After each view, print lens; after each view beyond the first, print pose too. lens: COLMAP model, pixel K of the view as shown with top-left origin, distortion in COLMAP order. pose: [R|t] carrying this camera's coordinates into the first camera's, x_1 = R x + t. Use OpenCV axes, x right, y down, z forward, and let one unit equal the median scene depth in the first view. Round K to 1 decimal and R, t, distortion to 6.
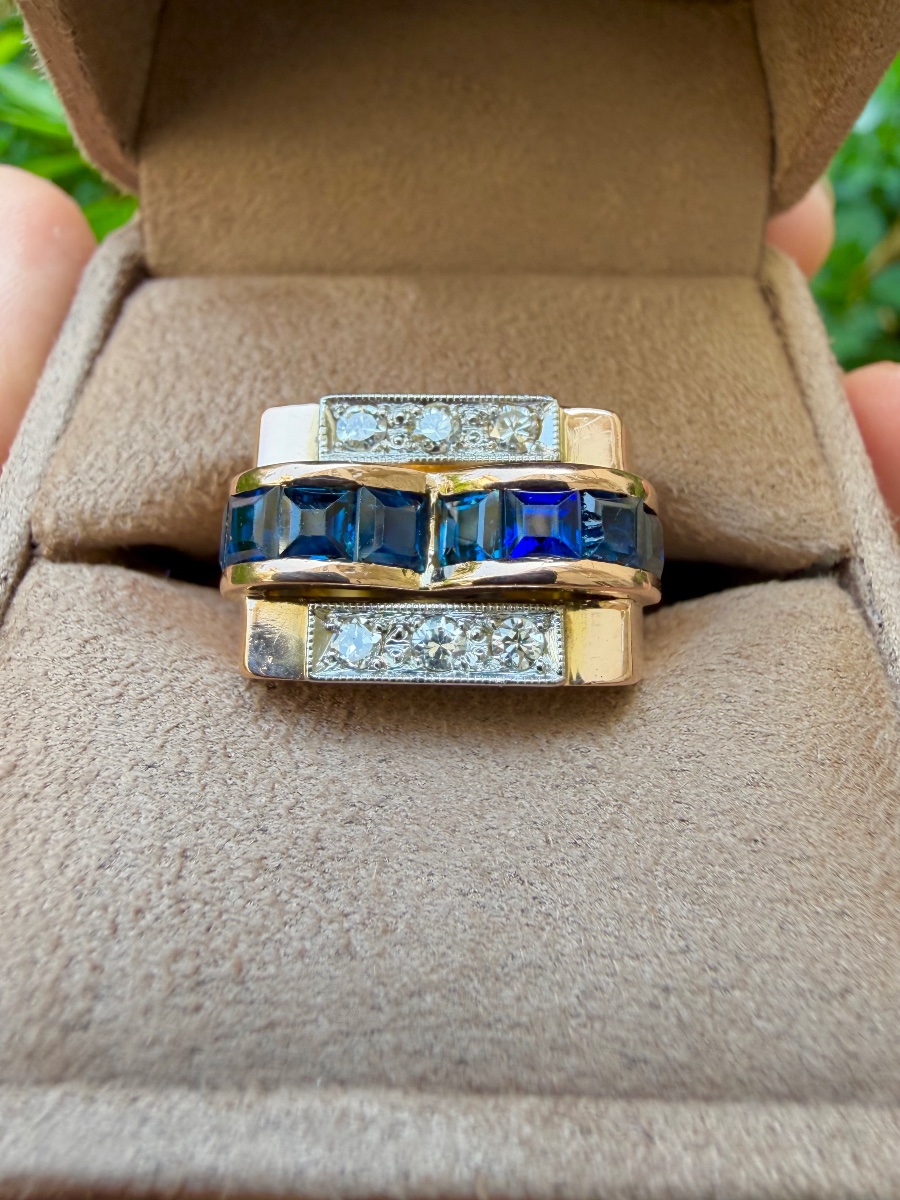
lens RADIAL K [[792.2, 0, 450.0], [0, 792.2, 600.0], [0, 0, 1]] dist [-0.000966, -0.000012]
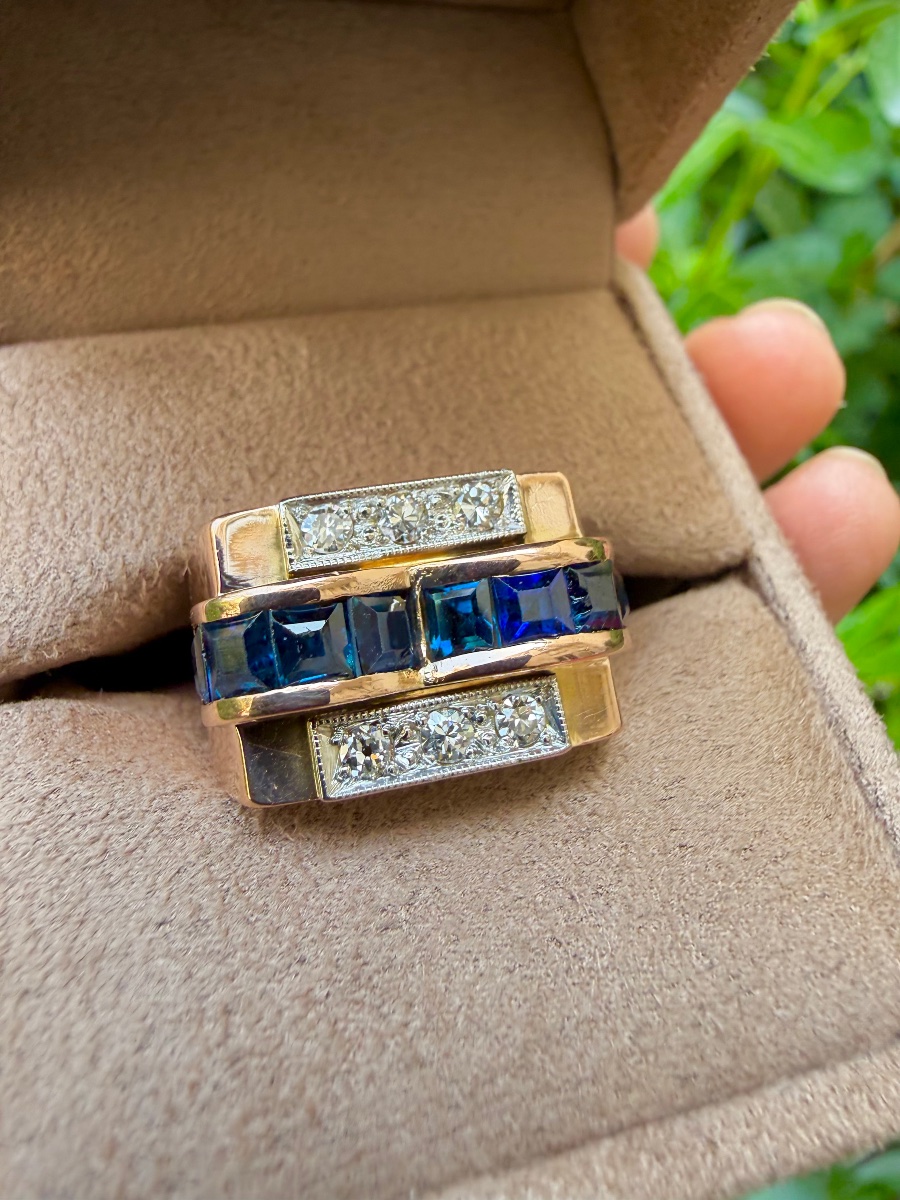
lens RADIAL K [[792.2, 0, 450.0], [0, 792.2, 600.0], [0, 0, 1]] dist [-0.000966, -0.000012]
pose [[0.961433, -0.162363, 0.222001, -0.205213], [0.151826, 0.986343, 0.063853, -0.178511], [-0.229336, -0.027685, 0.972953, 0.031405]]
